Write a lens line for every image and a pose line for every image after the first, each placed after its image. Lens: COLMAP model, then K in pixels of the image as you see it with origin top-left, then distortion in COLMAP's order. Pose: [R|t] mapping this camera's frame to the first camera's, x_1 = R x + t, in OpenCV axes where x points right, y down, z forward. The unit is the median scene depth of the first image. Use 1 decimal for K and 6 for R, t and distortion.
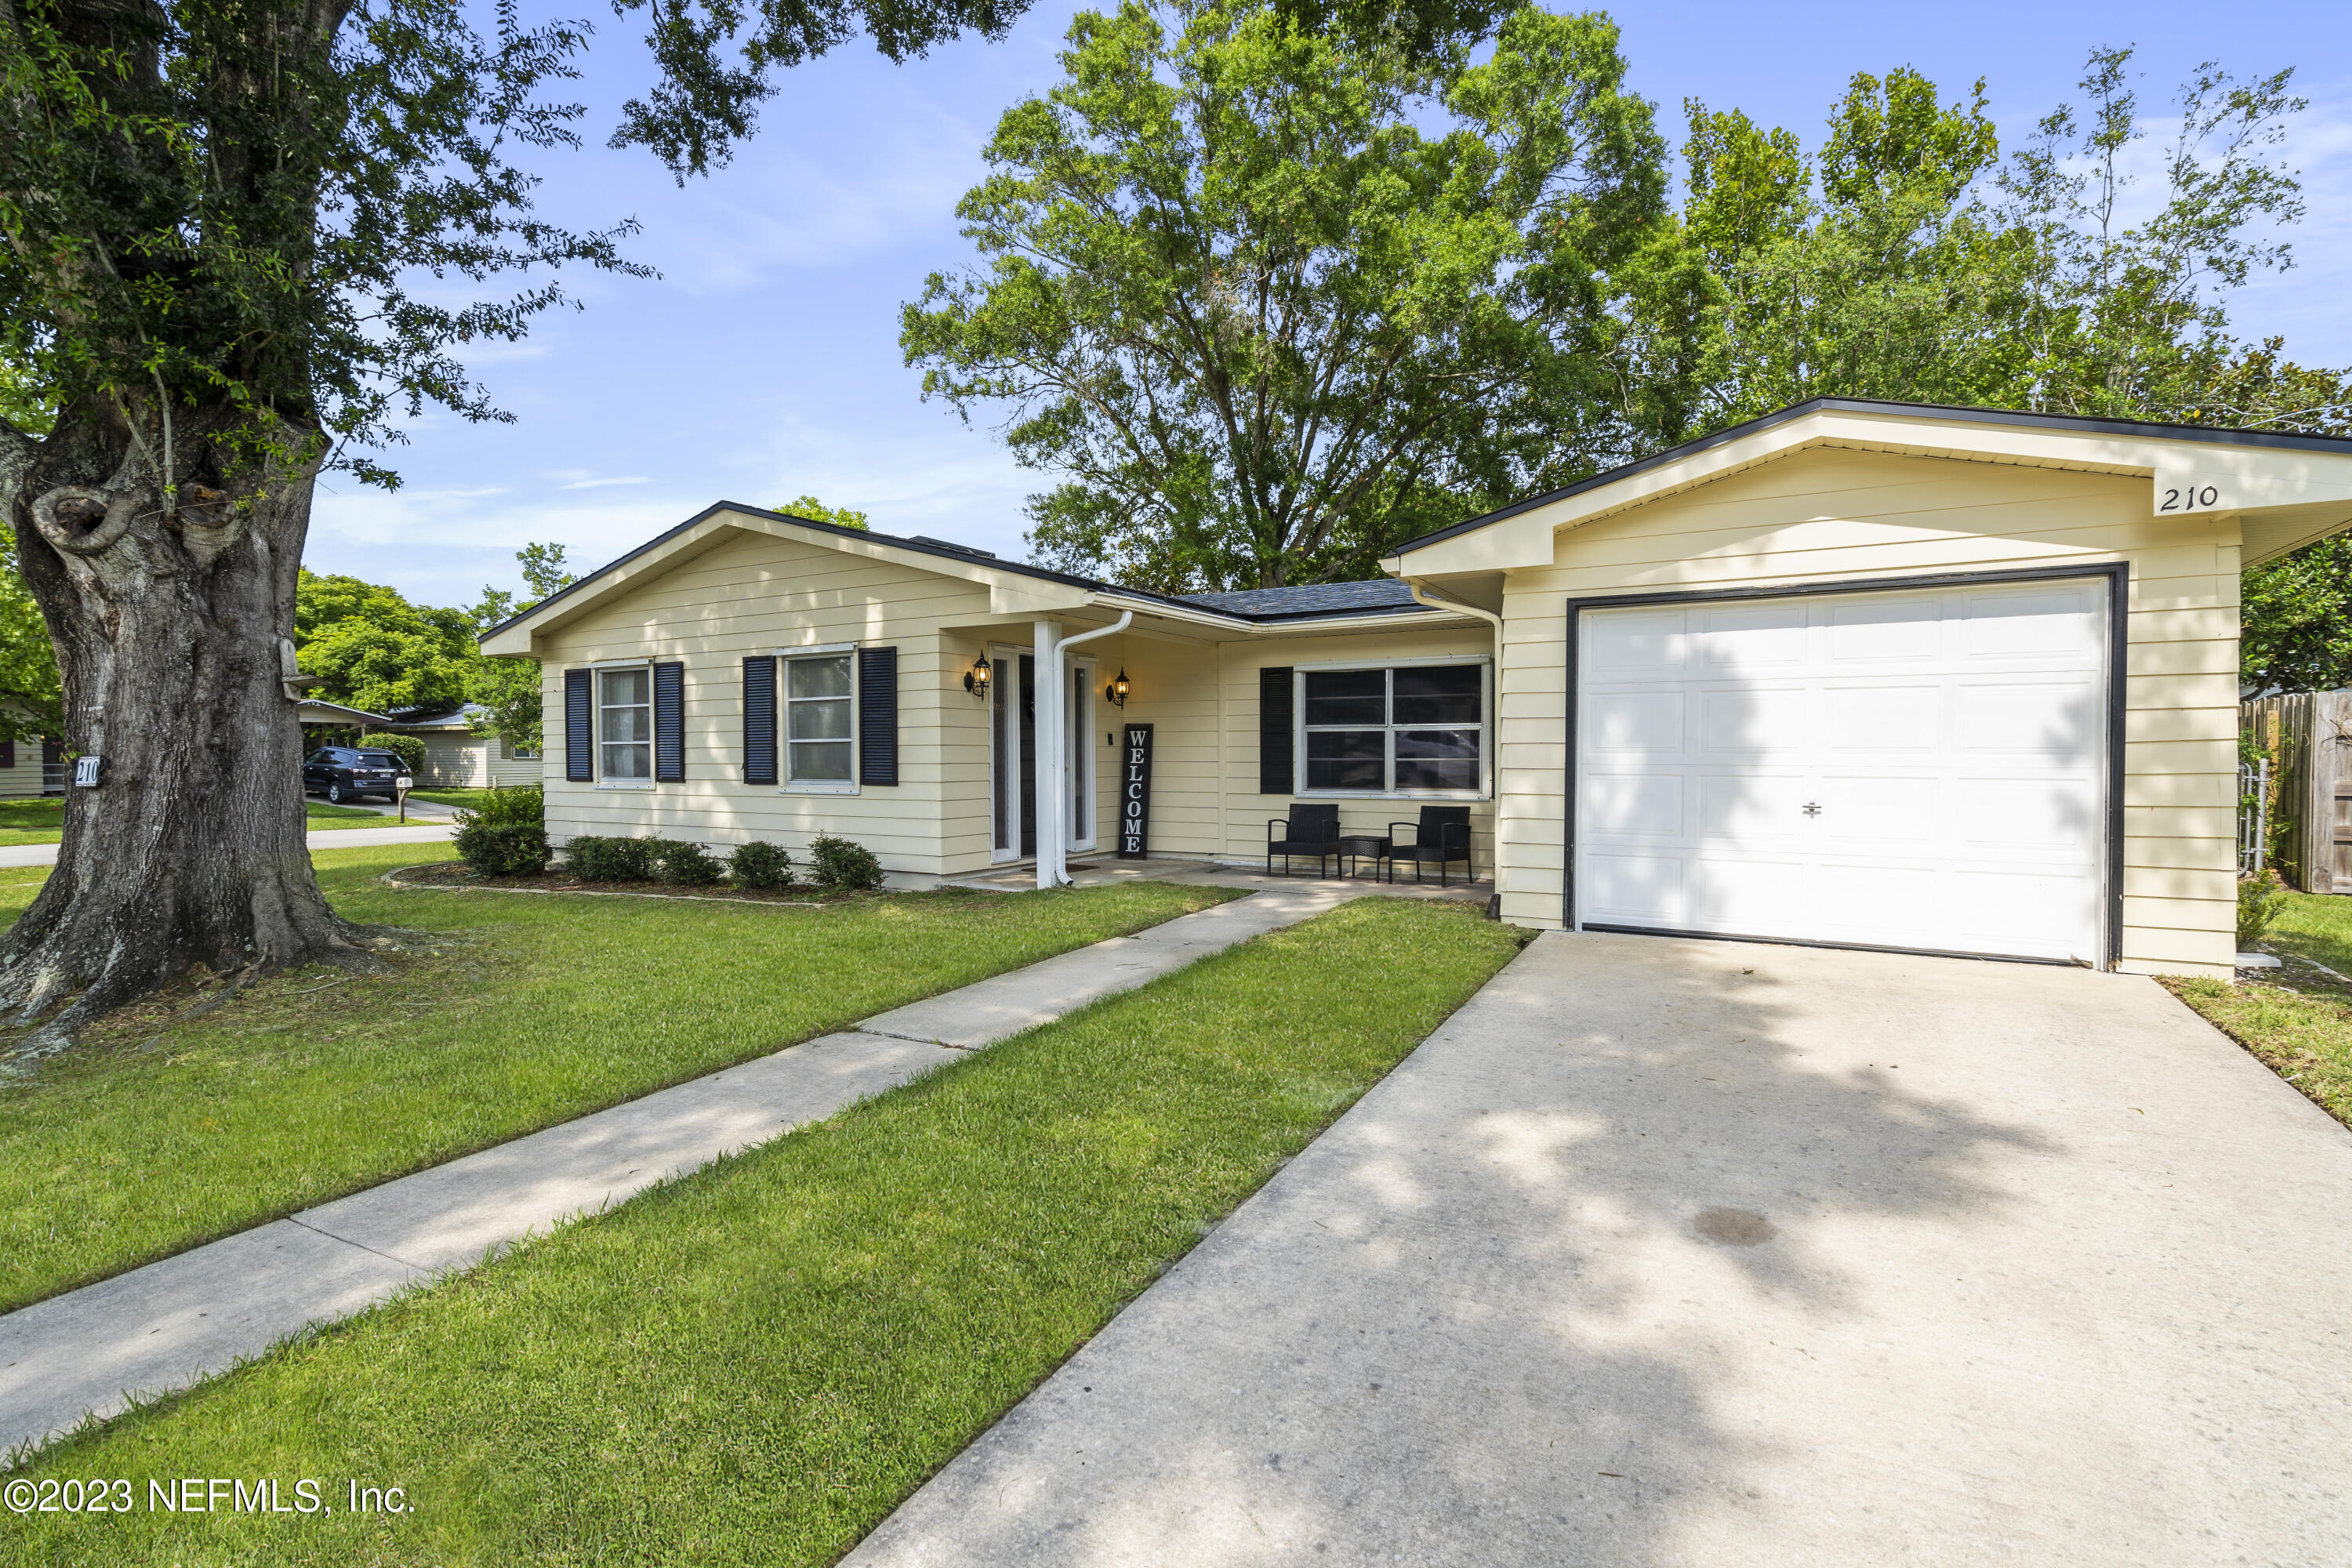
lens RADIAL K [[1111.0, 0, 1166.9], [0, 1111.0, 780.5], [0, 0, 1]] dist [-0.001334, -0.001255]
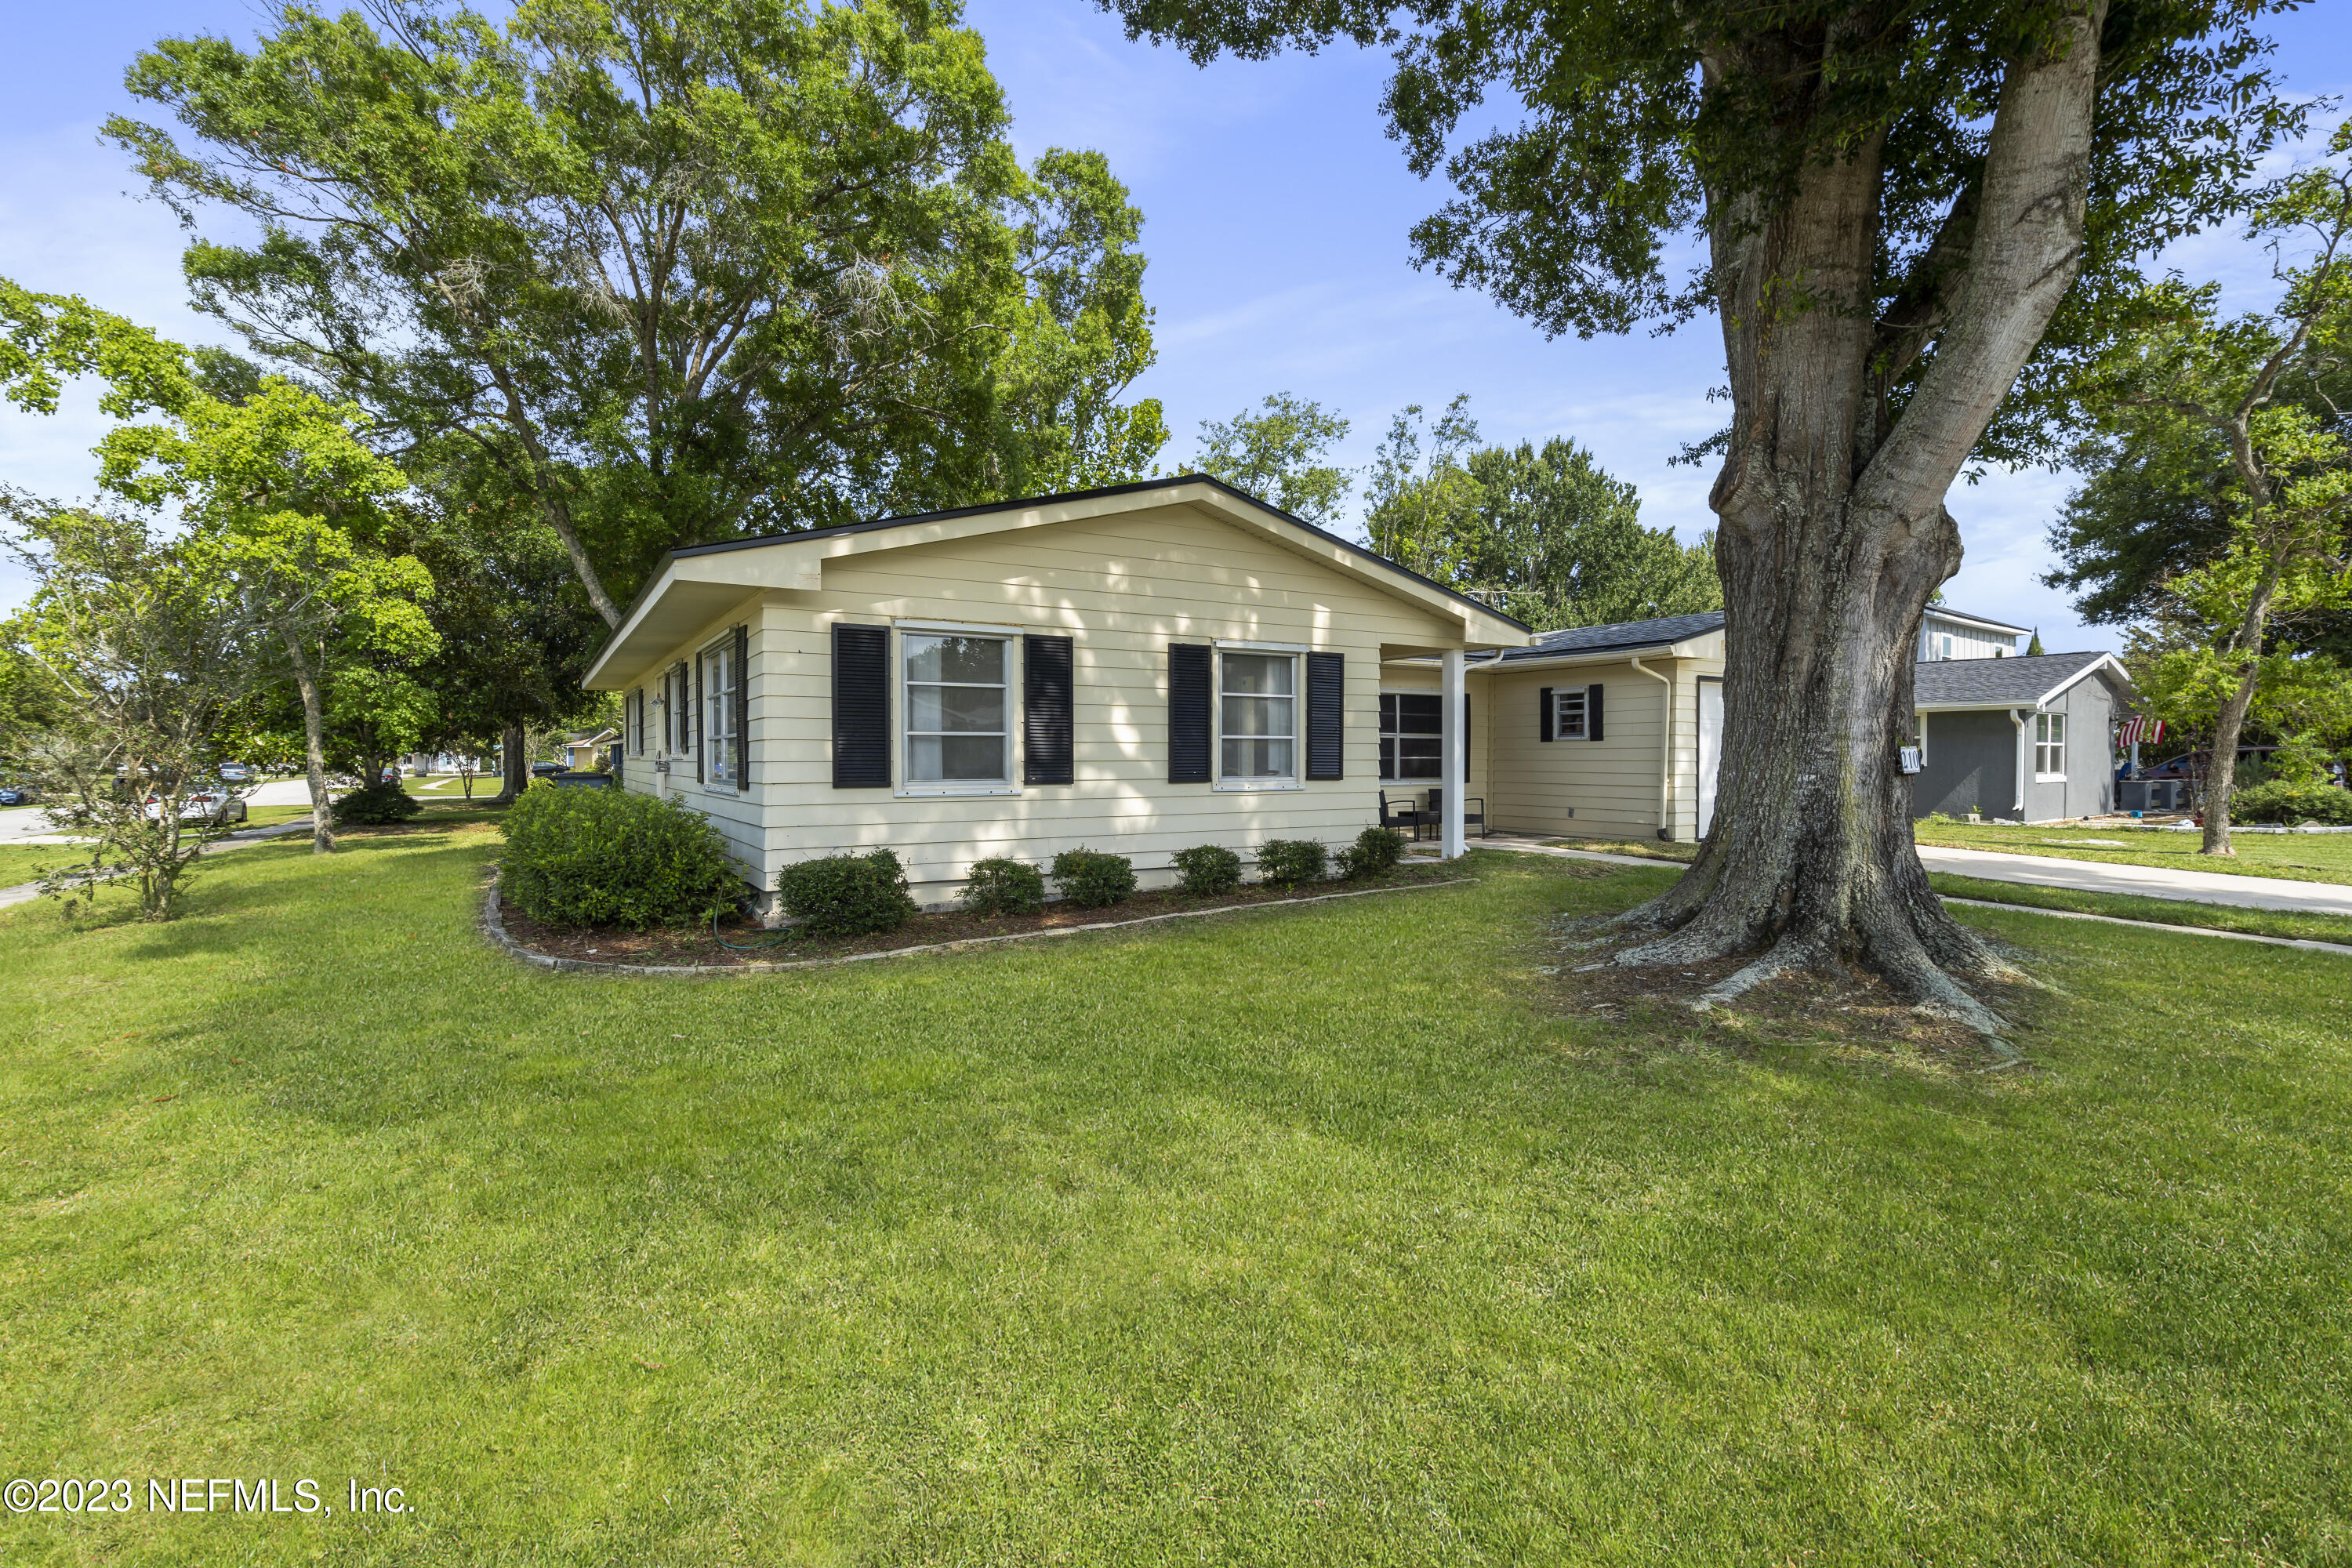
lens RADIAL K [[1094.9, 0, 1176.0], [0, 1094.9, 784.0], [0, 0, 1]] dist [0.000345, 0.000018]
pose [[0.476552, -0.018745, 0.878946, -1.167150], [0.020829, 0.999733, 0.010028, -0.005318], [-0.878899, 0.013529, 0.476815, 0.572456]]
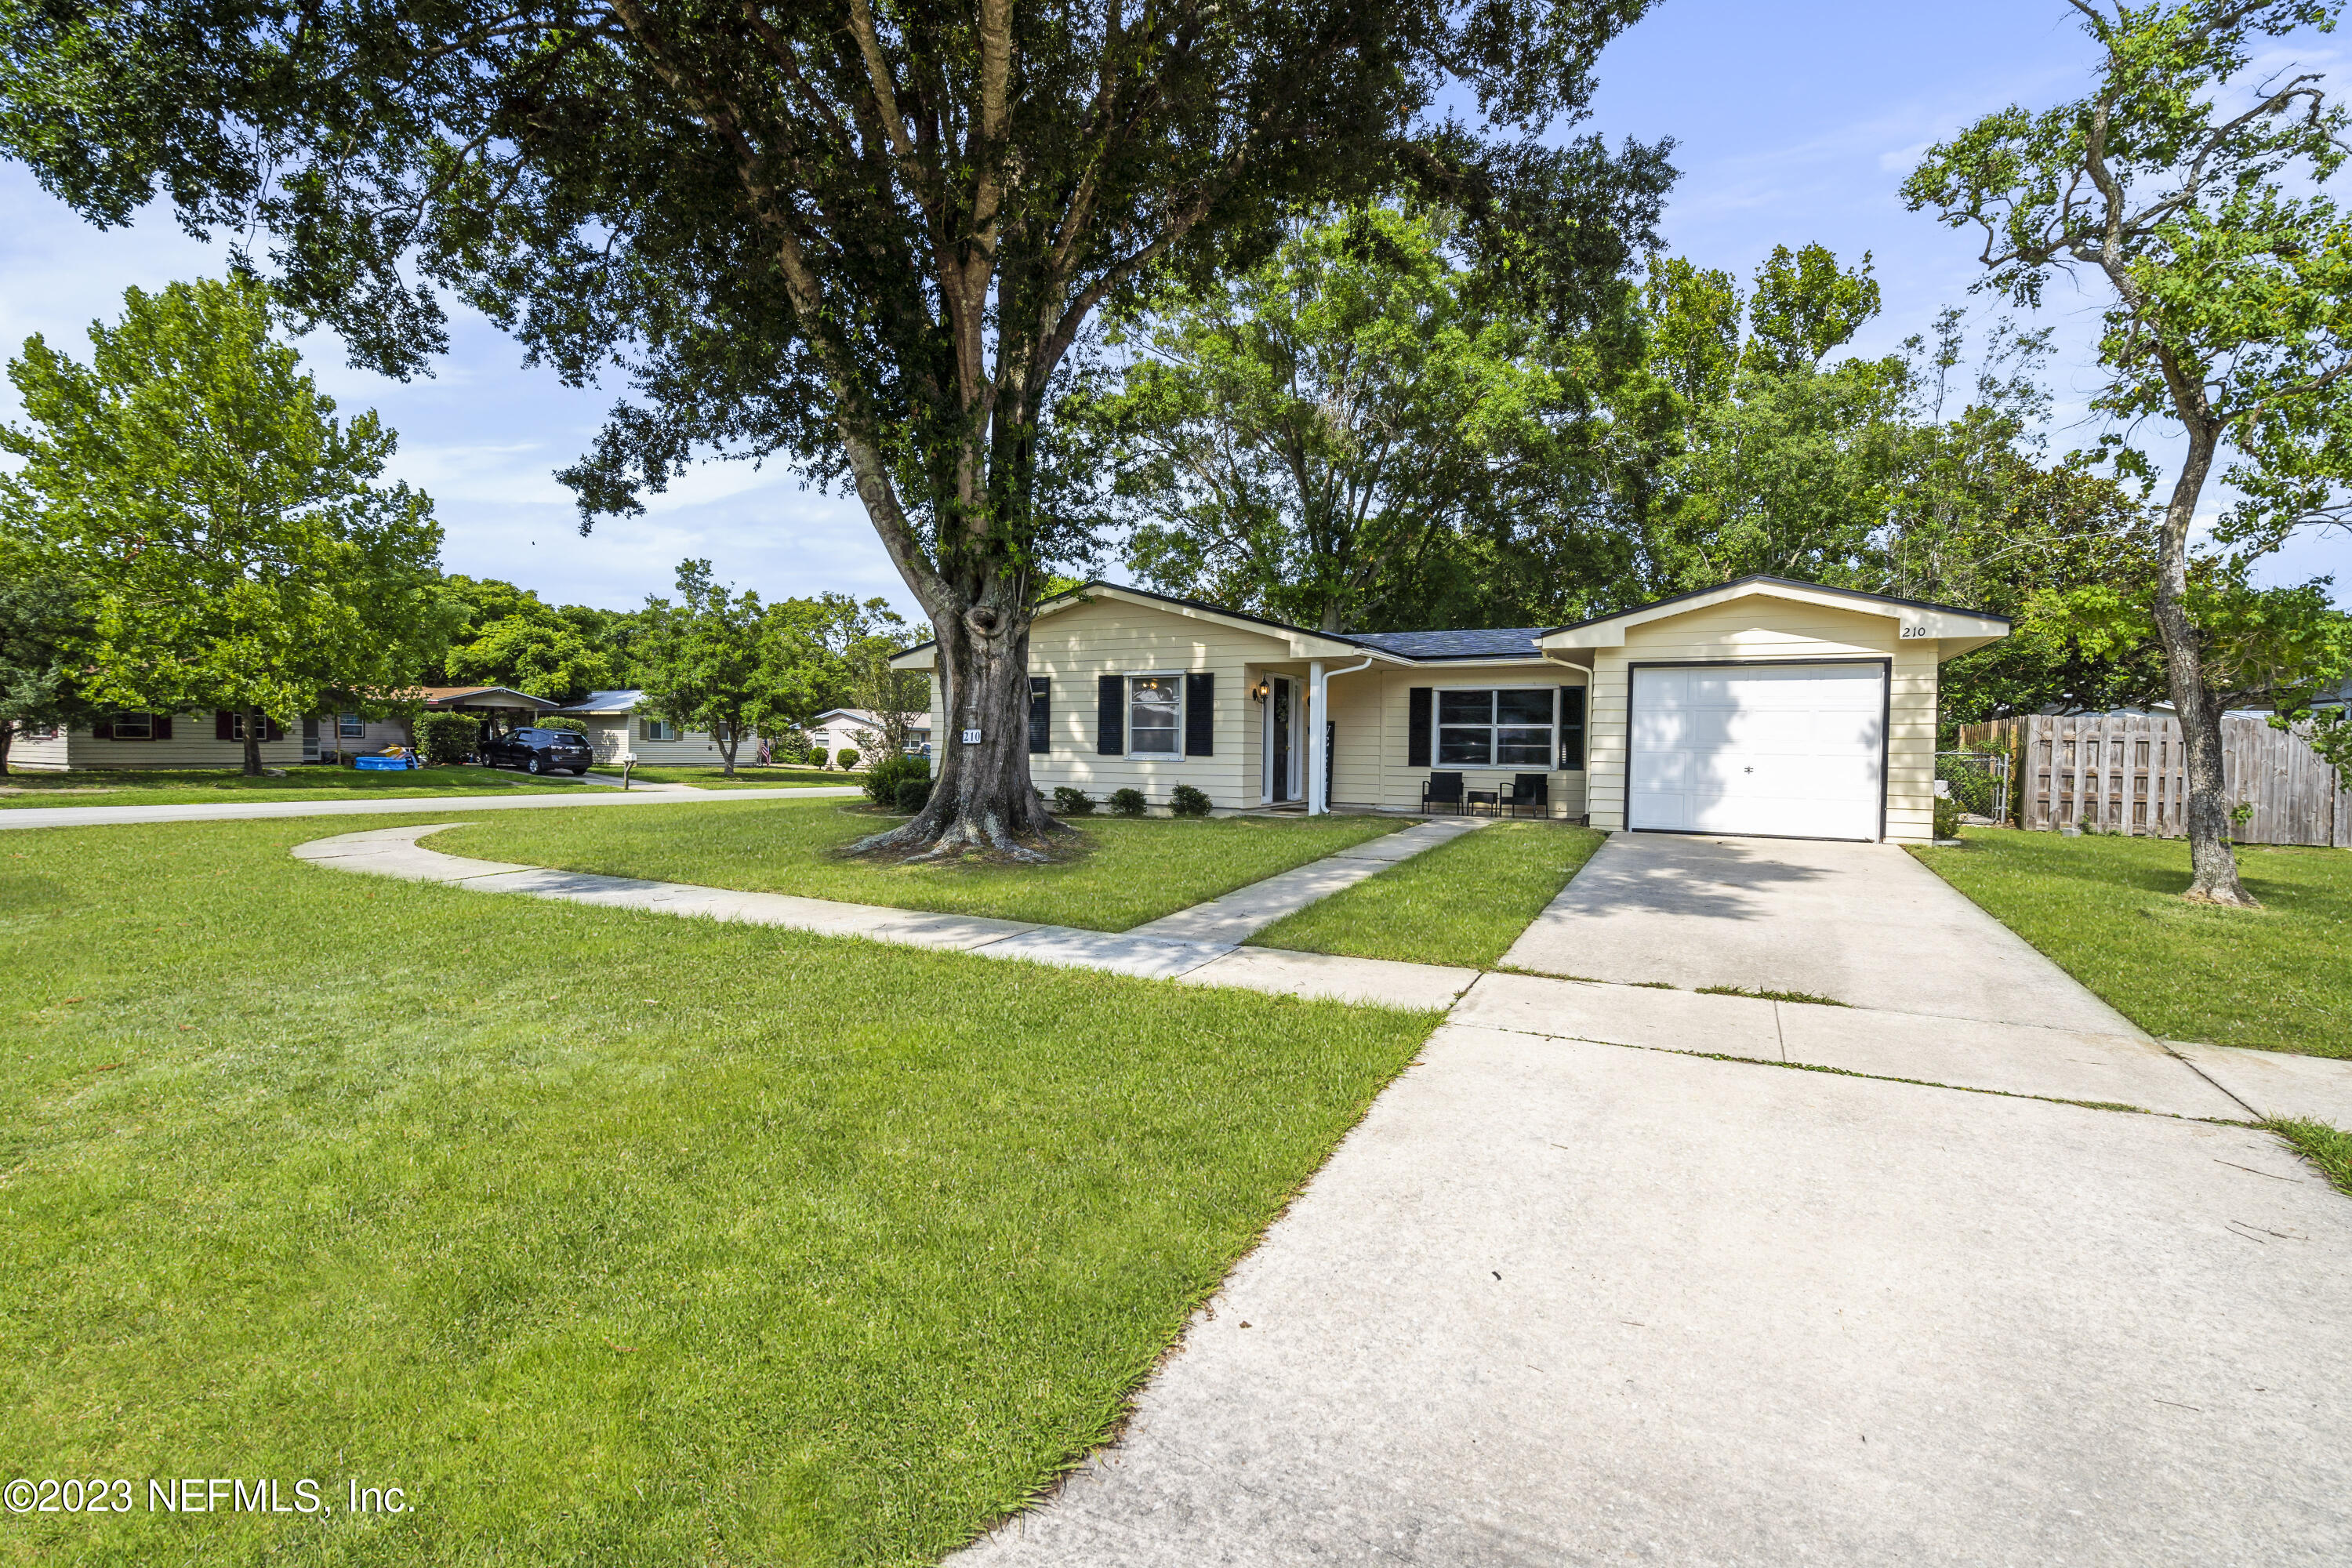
lens RADIAL K [[1065.9, 0, 1170.7], [0, 1065.9, 776.9], [0, 0, 1]] dist [-0.002178, -0.000274]
pose [[0.998931, 0.015013, 0.043721, -0.343644], [-0.015154, 0.999881, 0.002891, 0.029796], [-0.043672, -0.003550, 0.999040, -0.552369]]
